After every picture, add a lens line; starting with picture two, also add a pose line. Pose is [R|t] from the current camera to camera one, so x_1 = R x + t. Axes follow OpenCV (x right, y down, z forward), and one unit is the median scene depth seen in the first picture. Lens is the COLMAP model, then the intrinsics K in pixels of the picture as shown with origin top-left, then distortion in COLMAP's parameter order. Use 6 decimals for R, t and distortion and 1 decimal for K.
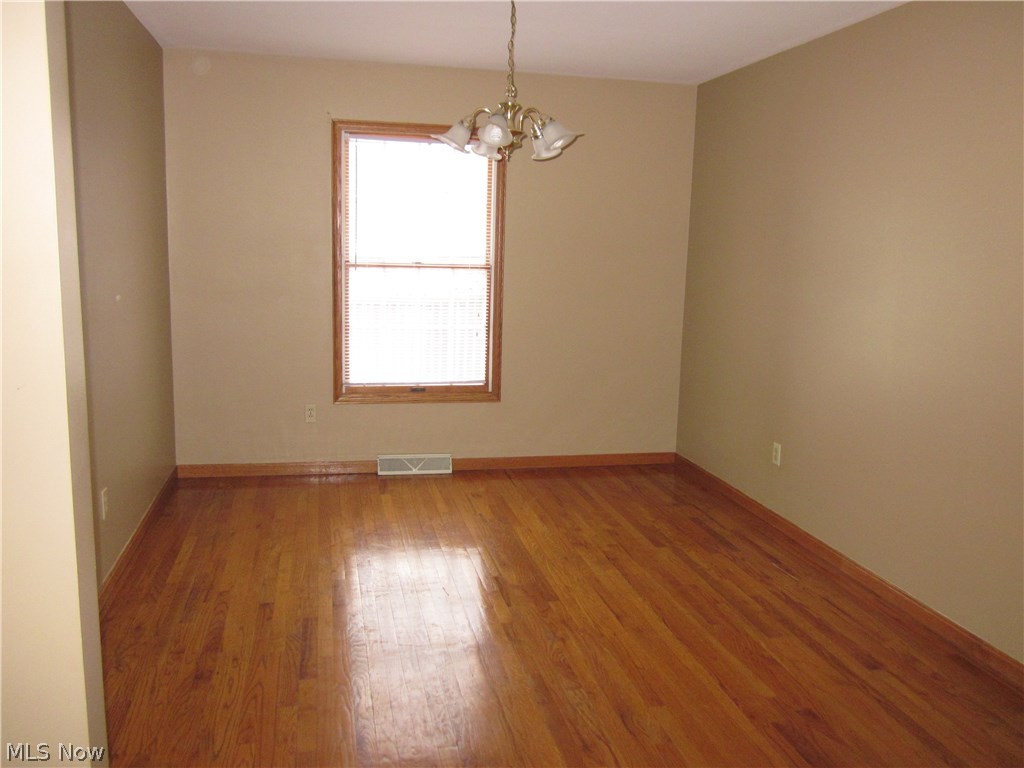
lens RADIAL K [[860.4, 0, 512.0], [0, 860.4, 384.0], [0, 0, 1]] dist [-0.039516, 0.011389]
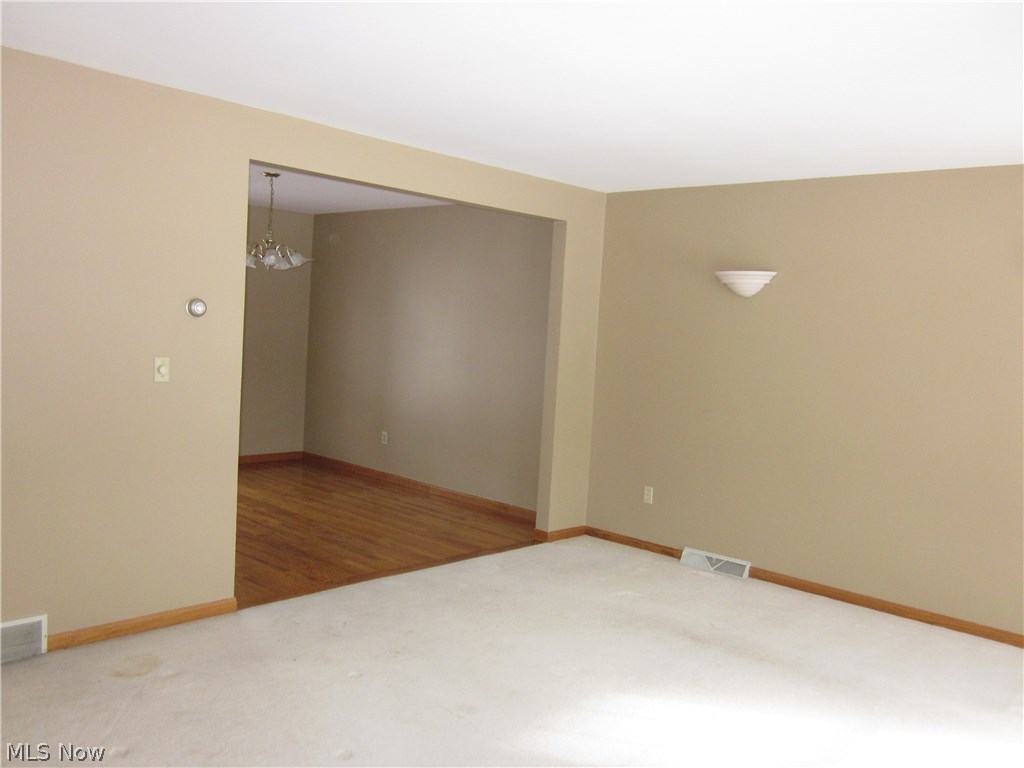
lens RADIAL K [[860.4, 0, 512.0], [0, 860.4, 384.0], [0, 0, 1]] dist [-0.039516, 0.011389]
pose [[0.821841, -0.016175, 0.569488, -0.464053], [0.054330, 0.997266, -0.050079, 0.073824], [-0.567121, 0.072097, 0.820473, -0.574980]]
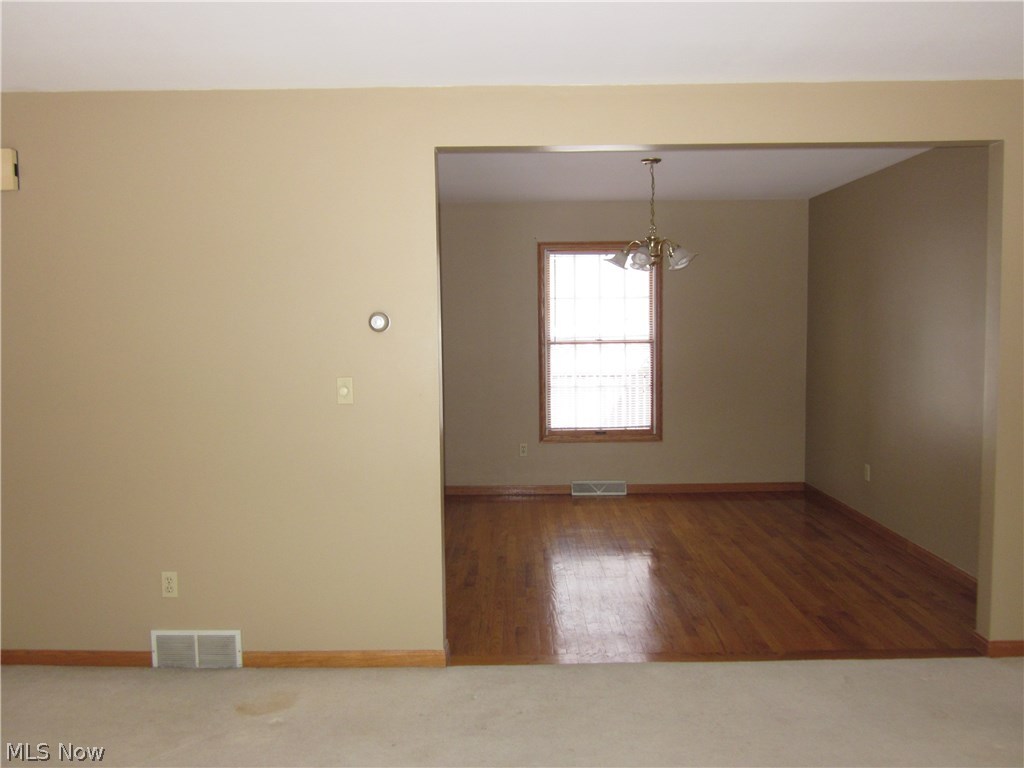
lens RADIAL K [[860.4, 0, 512.0], [0, 860.4, 384.0], [0, 0, 1]] dist [-0.039516, 0.011389]
pose [[0.975288, -0.022066, -0.219832, 0.064543], [0.001697, 0.995719, -0.092419, 0.065961], [0.220930, 0.089762, 0.971150, -0.423471]]
